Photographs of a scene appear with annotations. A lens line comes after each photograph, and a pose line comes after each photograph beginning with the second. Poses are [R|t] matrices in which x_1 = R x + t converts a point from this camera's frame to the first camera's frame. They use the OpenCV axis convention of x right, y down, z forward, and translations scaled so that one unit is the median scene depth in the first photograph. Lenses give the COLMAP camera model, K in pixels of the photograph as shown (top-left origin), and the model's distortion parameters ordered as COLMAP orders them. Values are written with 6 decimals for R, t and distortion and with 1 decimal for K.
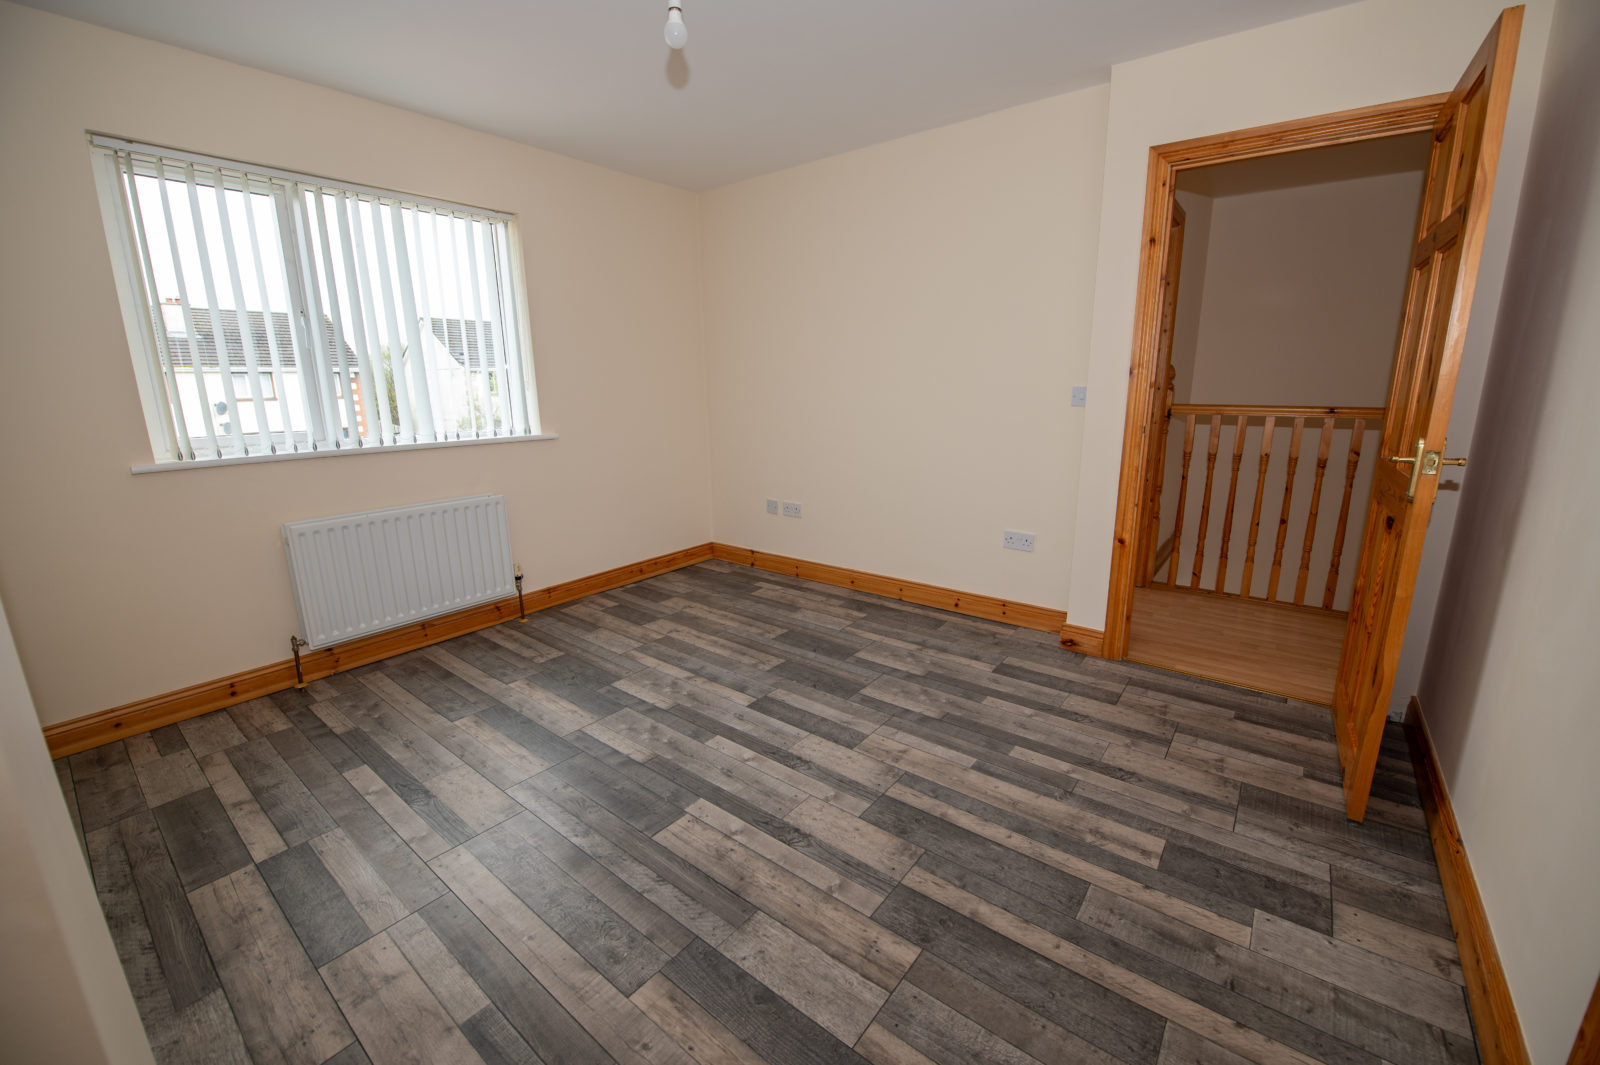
lens RADIAL K [[638.7, 0, 803.1], [0, 638.7, 528.4], [0, 0, 1]] dist [-0.014925, -0.000866]
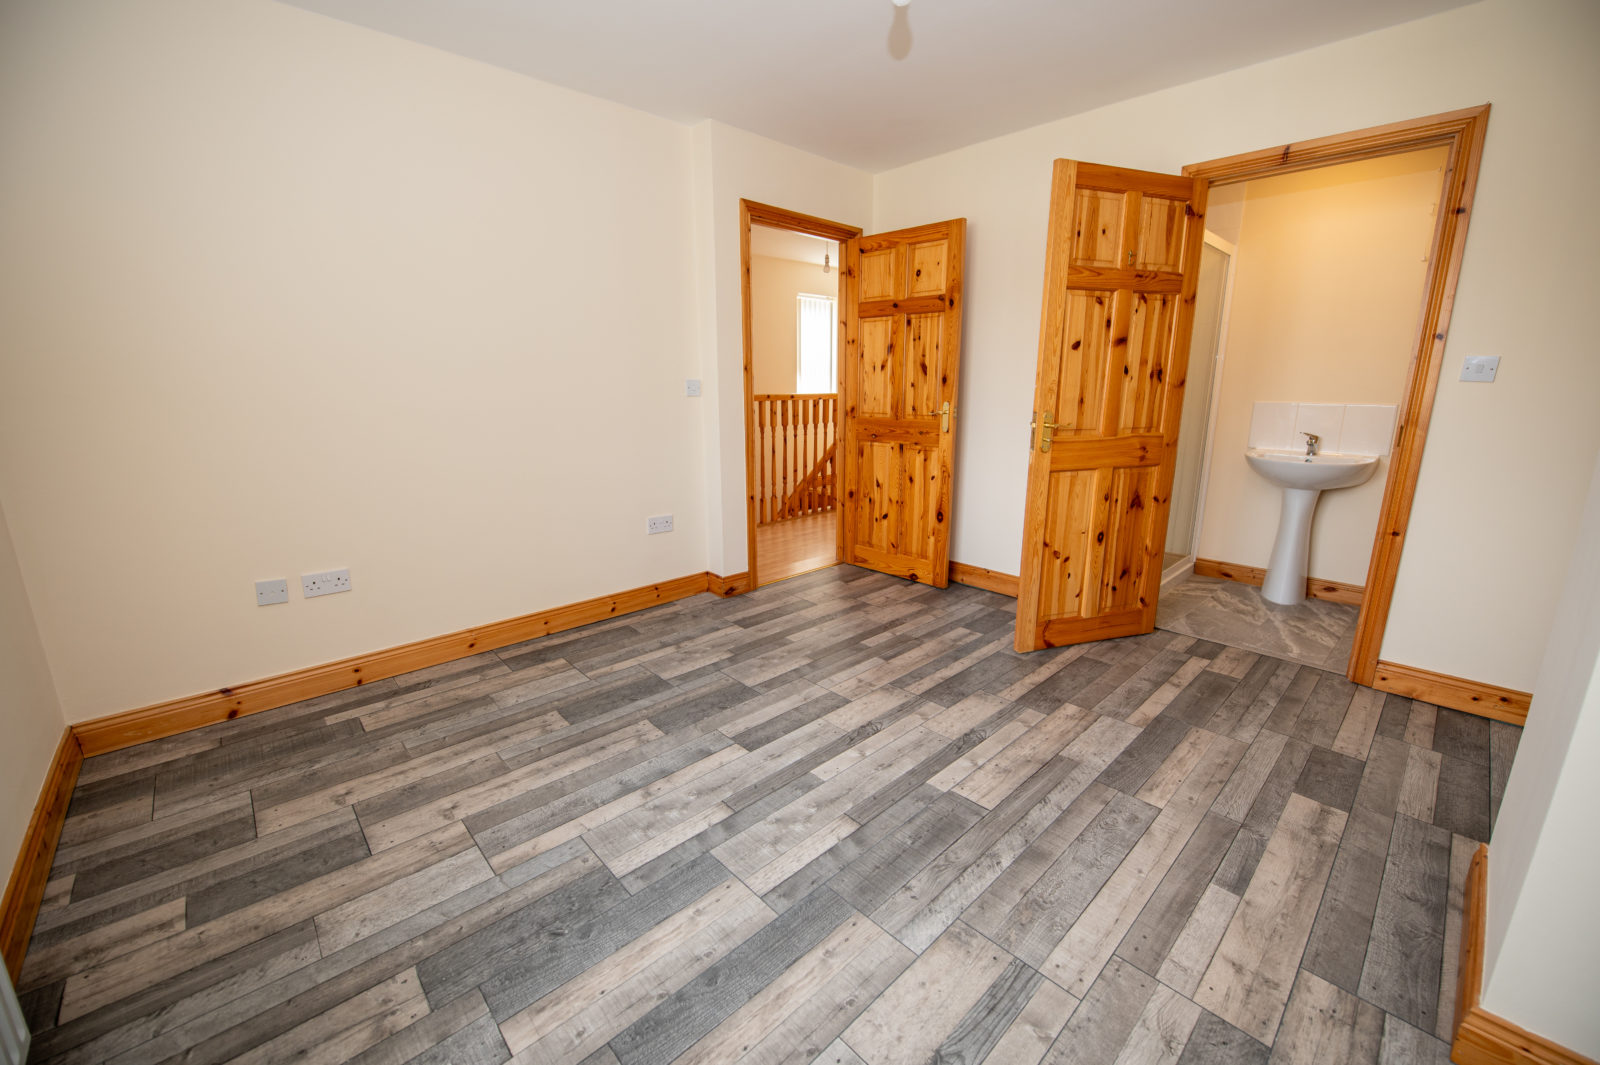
lens RADIAL K [[638.7, 0, 802.2], [0, 638.7, 529.0], [0, 0, 1]] dist [-0.014925, -0.000866]
pose [[0.147950, -0.212731, 0.965845, -0.810486], [0.218148, 0.959559, 0.177930, -0.136628], [-0.964636, 0.184372, 0.188374, 0.698264]]
